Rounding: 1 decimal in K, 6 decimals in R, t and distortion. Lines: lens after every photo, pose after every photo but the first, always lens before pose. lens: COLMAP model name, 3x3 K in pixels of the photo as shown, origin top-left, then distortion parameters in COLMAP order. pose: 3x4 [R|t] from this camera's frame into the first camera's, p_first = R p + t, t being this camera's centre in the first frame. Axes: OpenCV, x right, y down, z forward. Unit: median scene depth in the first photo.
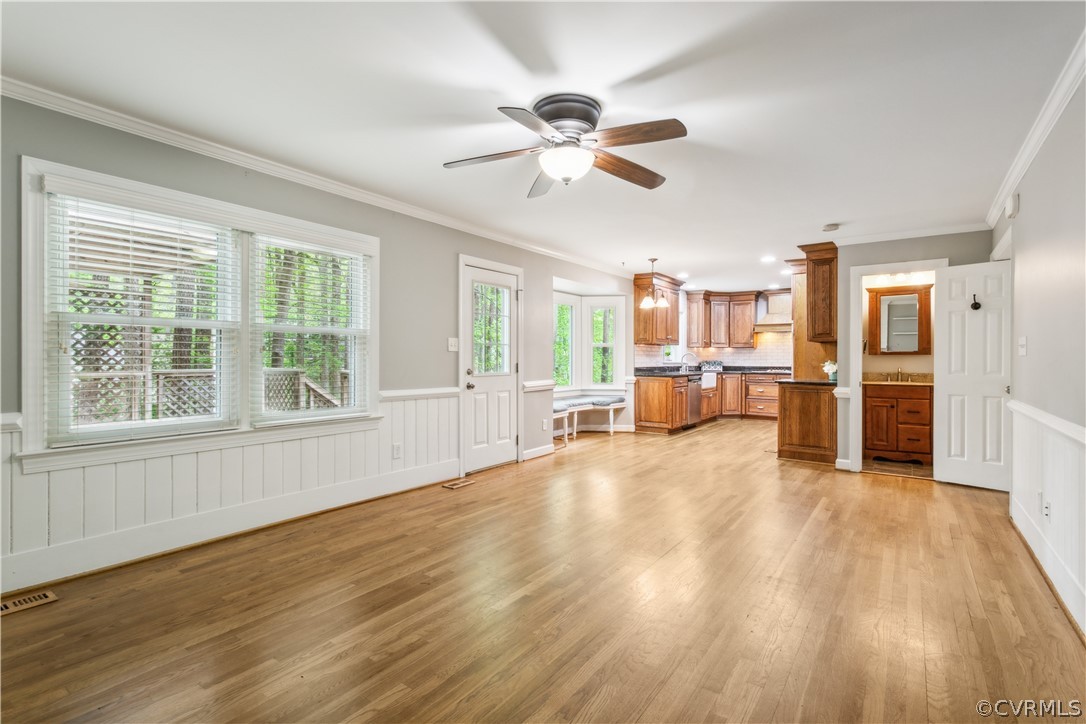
lens RADIAL K [[518.1, 0, 549.5], [0, 518.1, 359.4], [0, 0, 1]] dist [-0.000775, -0.000226]
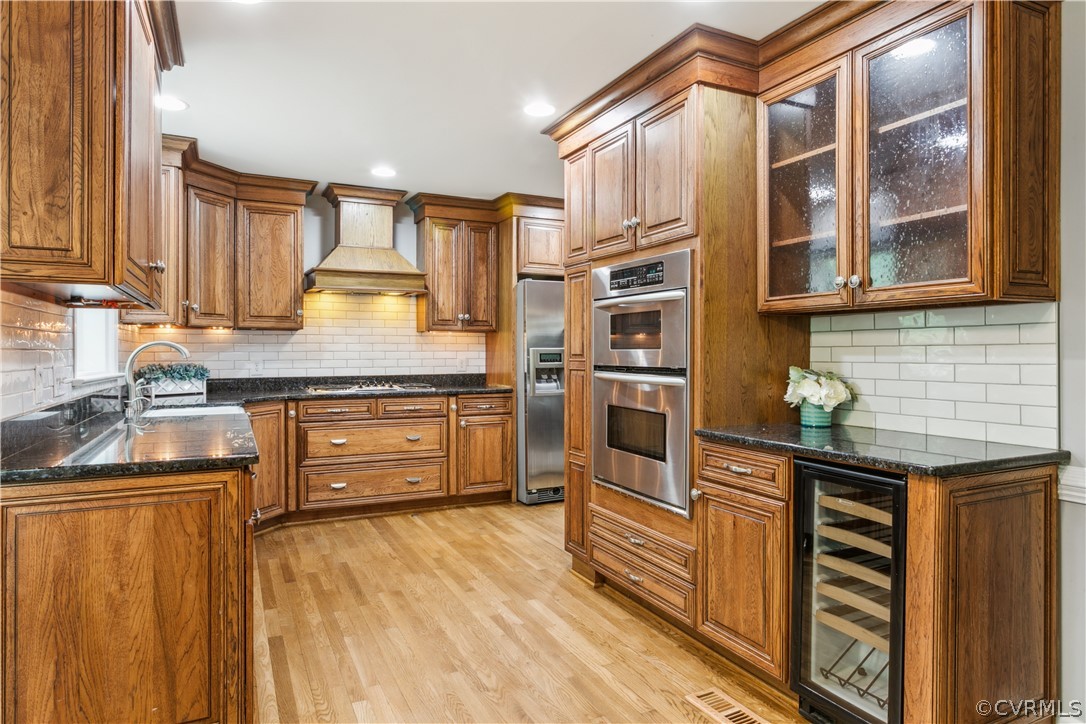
lens RADIAL K [[634.6, 0, 539.3], [0, 634.6, 350.7], [0, 0, 1]] dist [-0.012117, 0.000188]
pose [[0.484871, -0.001974, 0.874584, 0.115723], [0.004805, 0.999988, -0.000407, -0.009702], [-0.874573, 0.004399, 0.484874, 1.041216]]
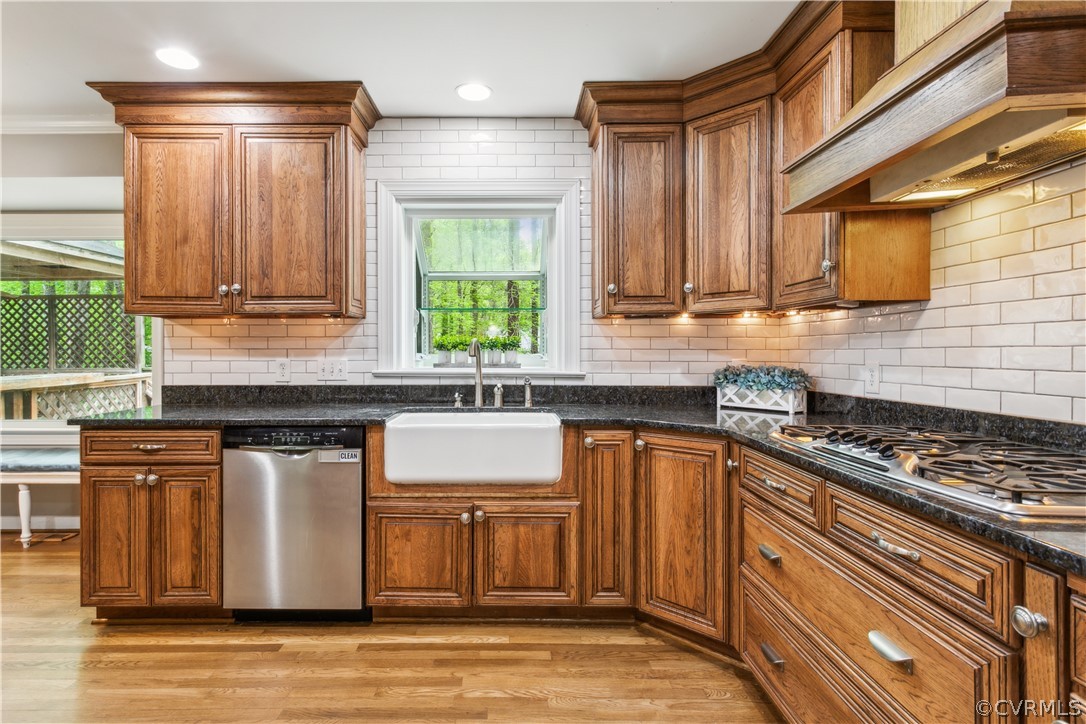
lens RADIAL K [[552.4, 0, 512.1], [0, 552.4, 356.0], [0, 0, 1]] dist [0.002866, 0.000331]
pose [[0.570465, 0.003414, -0.821315, 0.816465], [0.000101, 0.999991, 0.004227, -0.007072], [0.821322, -0.002494, 0.570460, 1.341293]]
